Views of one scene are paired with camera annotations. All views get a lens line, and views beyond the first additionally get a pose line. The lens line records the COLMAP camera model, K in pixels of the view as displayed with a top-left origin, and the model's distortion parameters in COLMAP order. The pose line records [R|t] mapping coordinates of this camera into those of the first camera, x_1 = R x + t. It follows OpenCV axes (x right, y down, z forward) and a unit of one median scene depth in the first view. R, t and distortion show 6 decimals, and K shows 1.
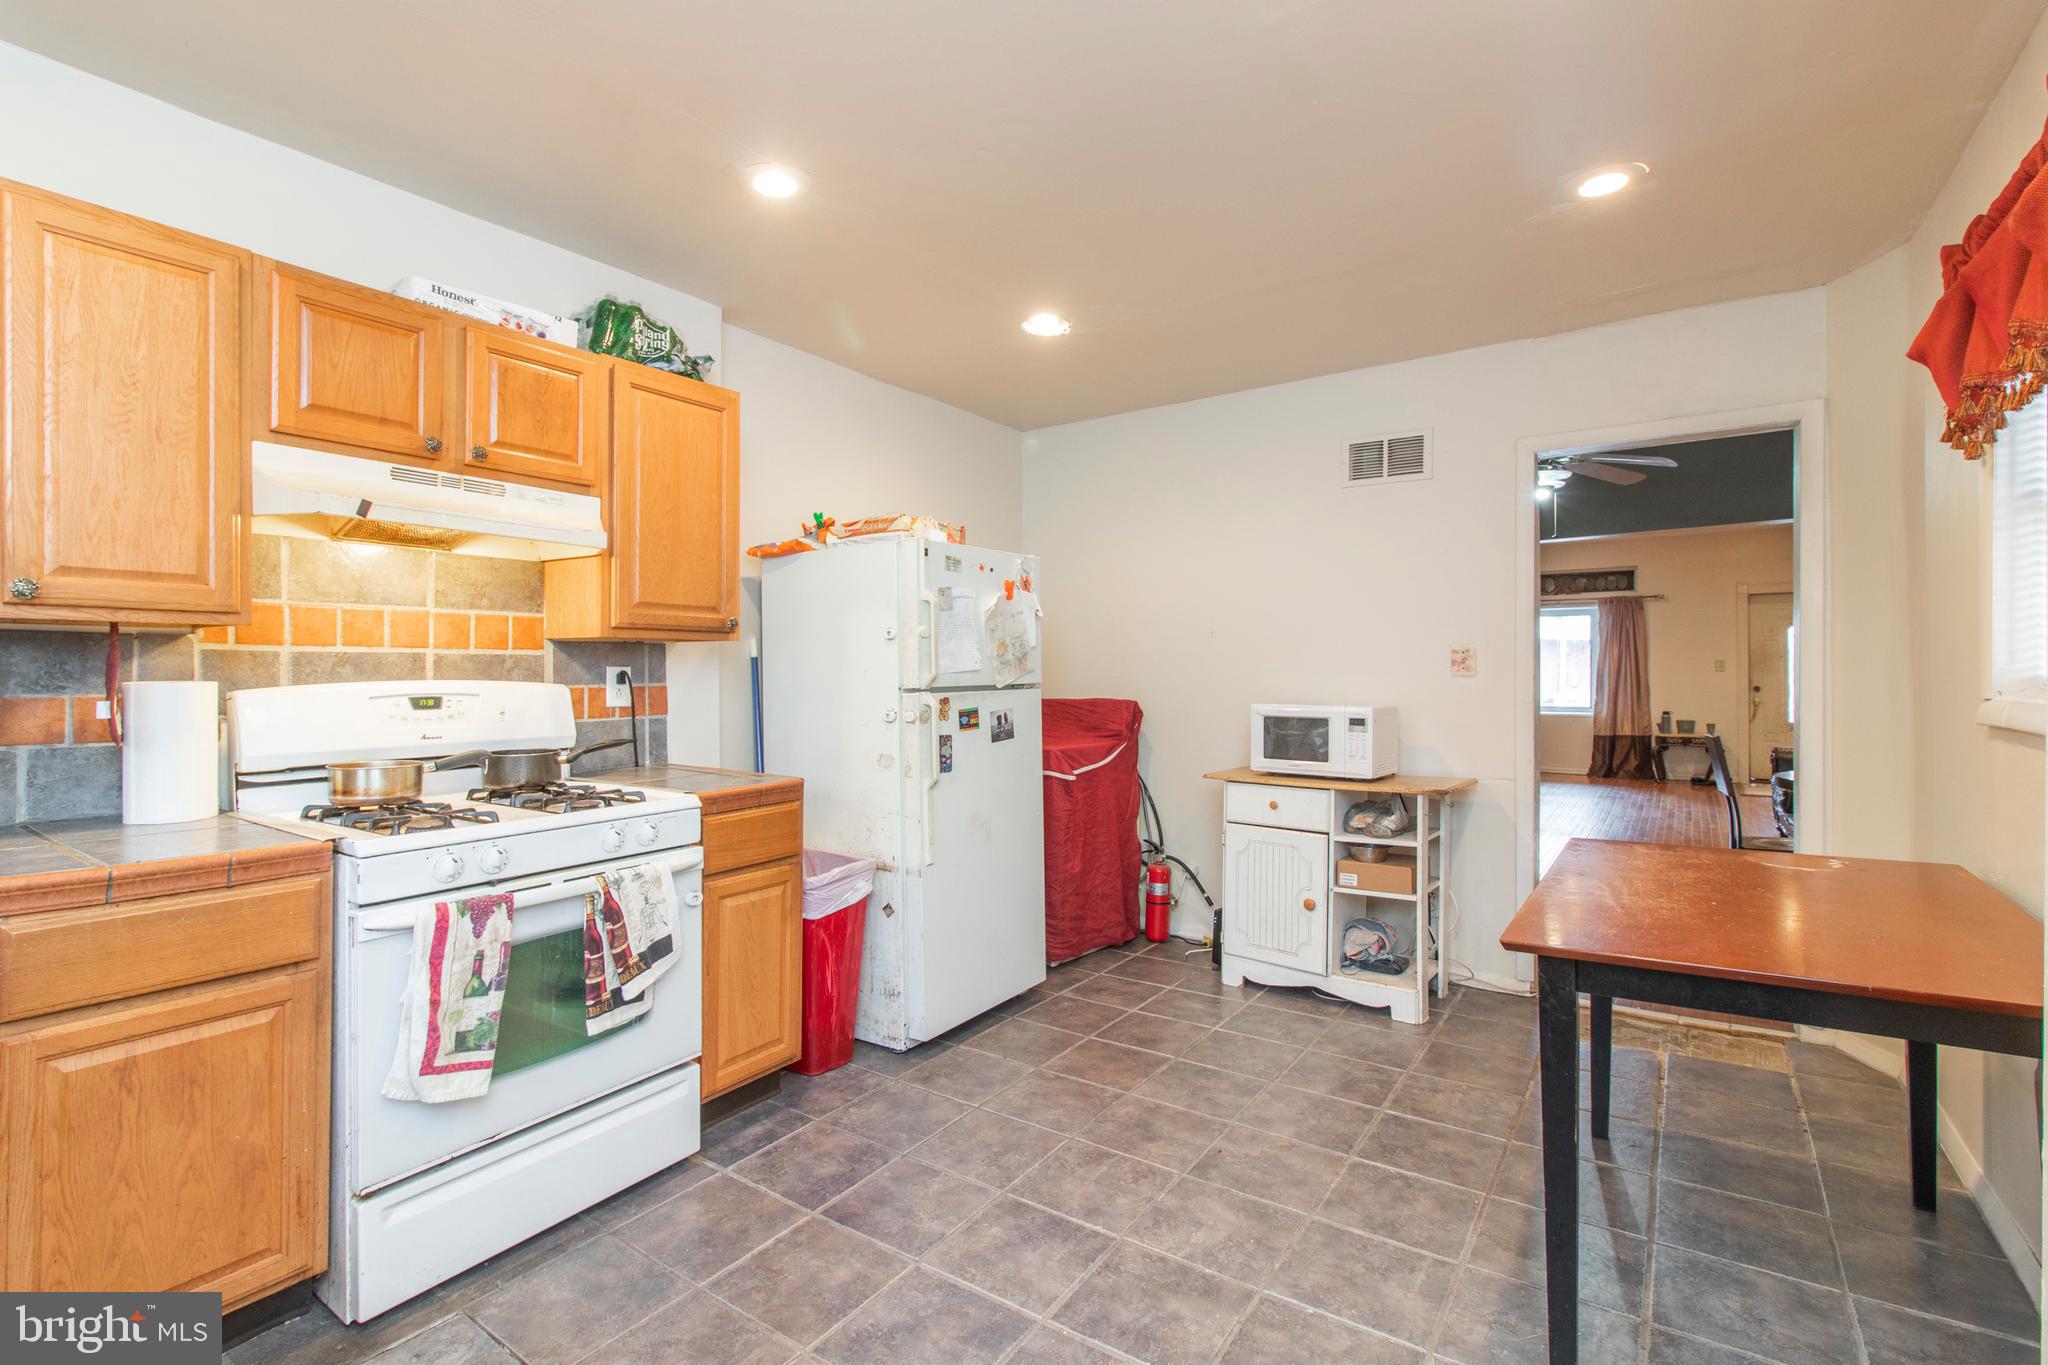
lens RADIAL K [[953.8, 0, 1024.0], [0, 953.8, 682.5], [0, 0, 1]] dist [0.003383, 0.000093]
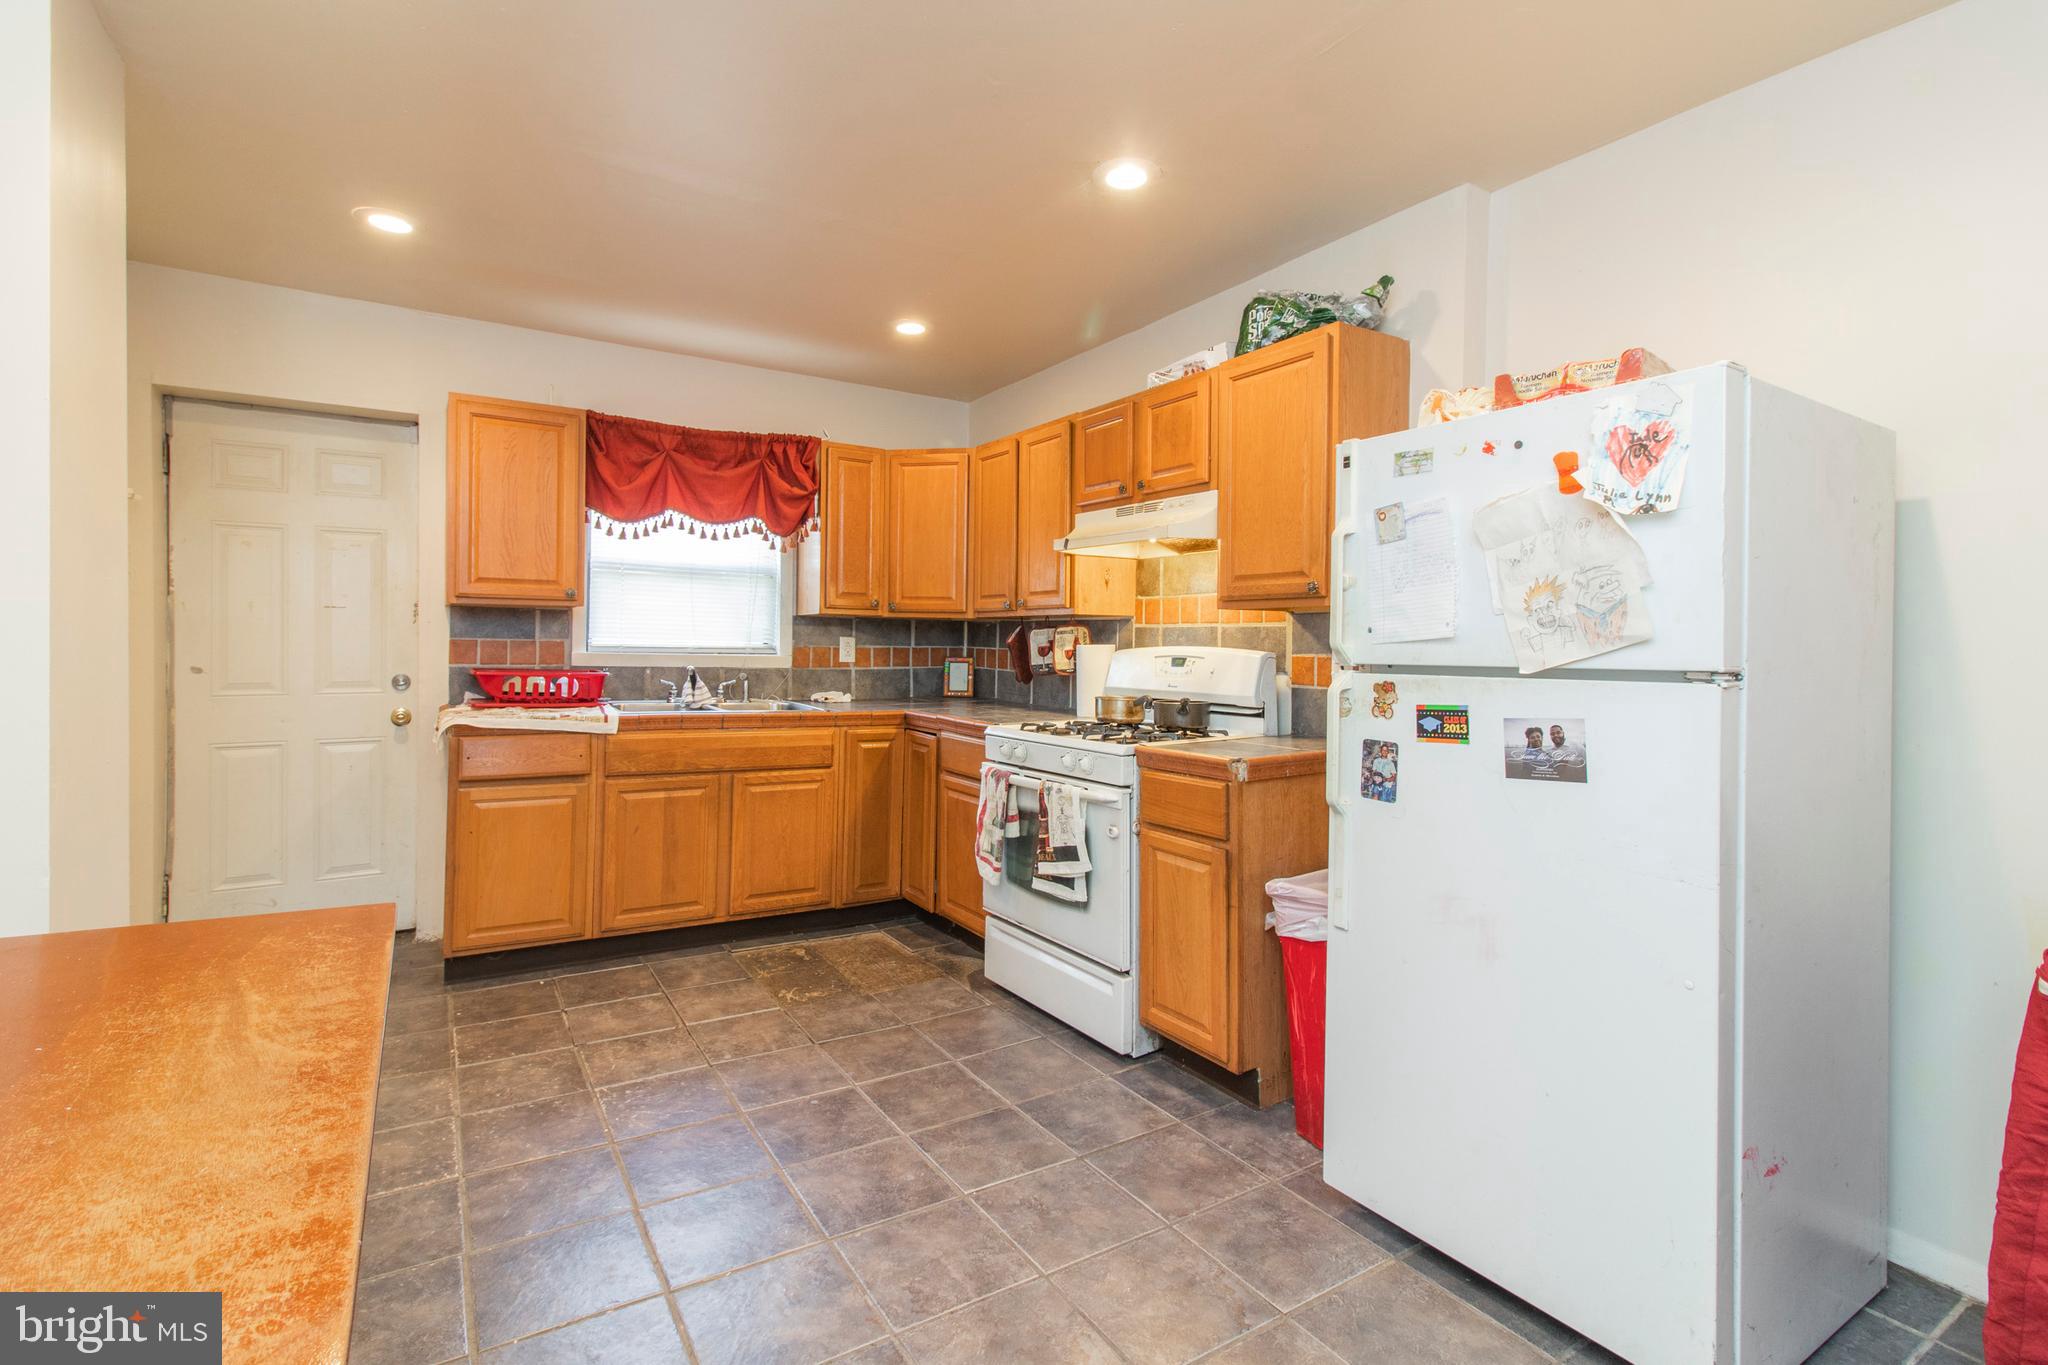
lens RADIAL K [[976.6, 0, 1013.8], [0, 976.6, 649.8], [0, 0, 1]] dist [0.000527, 0.000062]
pose [[-0.412500, 0.003337, -0.910951, 0.600092], [-0.022103, 0.999662, 0.013671, -0.008469], [0.910689, 0.025774, -0.412287, 1.035870]]
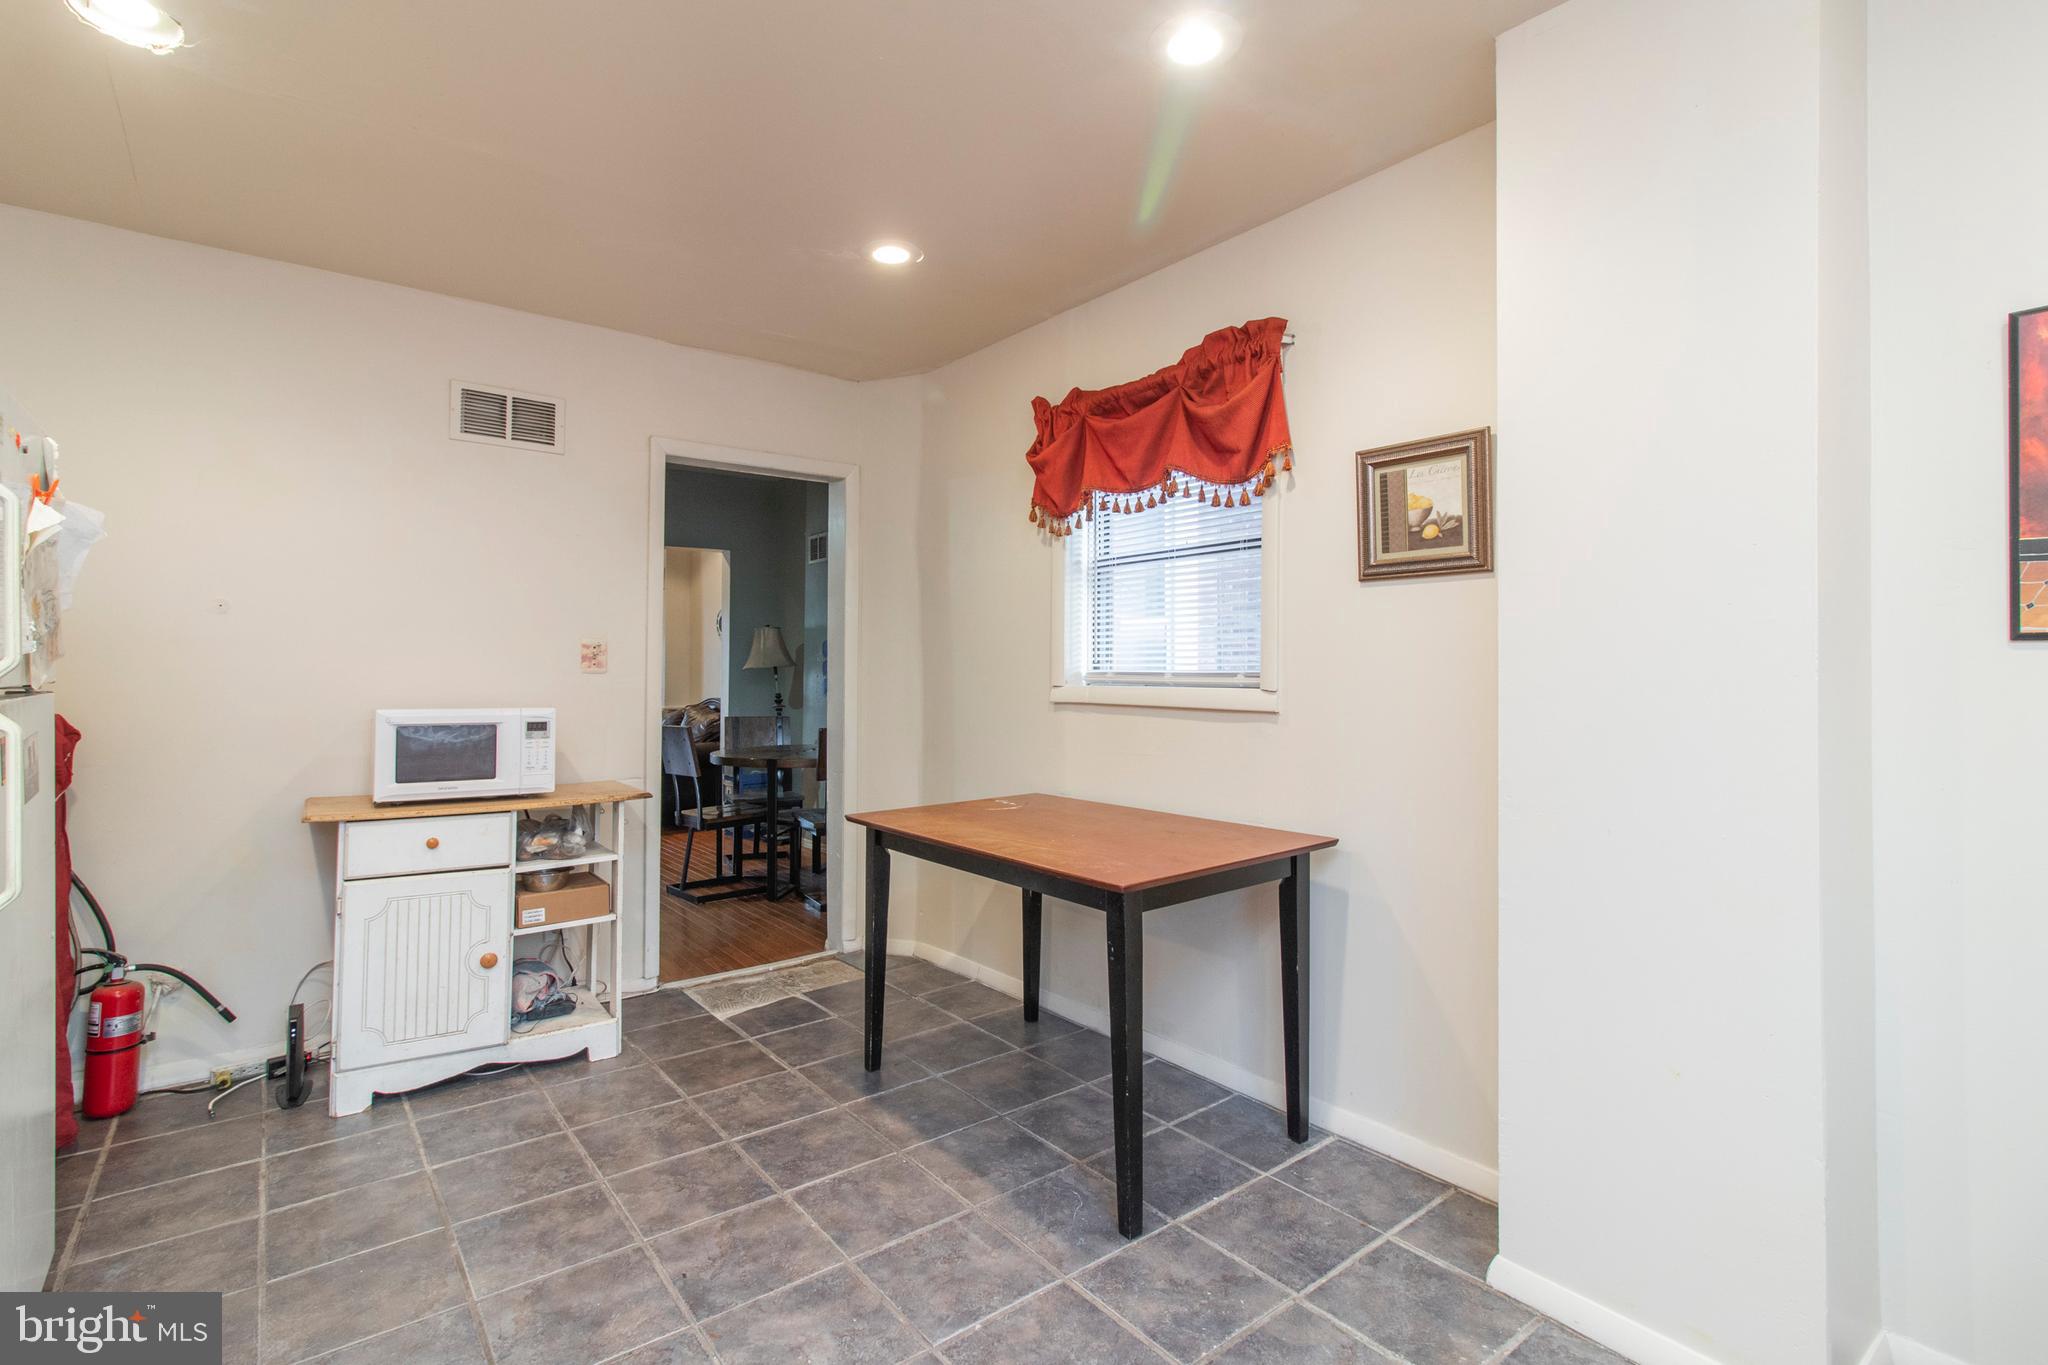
lens RADIAL K [[937.2, 0, 1017.1], [0, 937.2, 673.7], [0, 0, 1]] dist [0.000413, 0.000274]
pose [[0.311592, 0.004789, 0.950204, -0.350614], [0.006306, 0.999955, -0.007108, 0.003972], [-0.950195, 0.008207, 0.311548, 0.394248]]
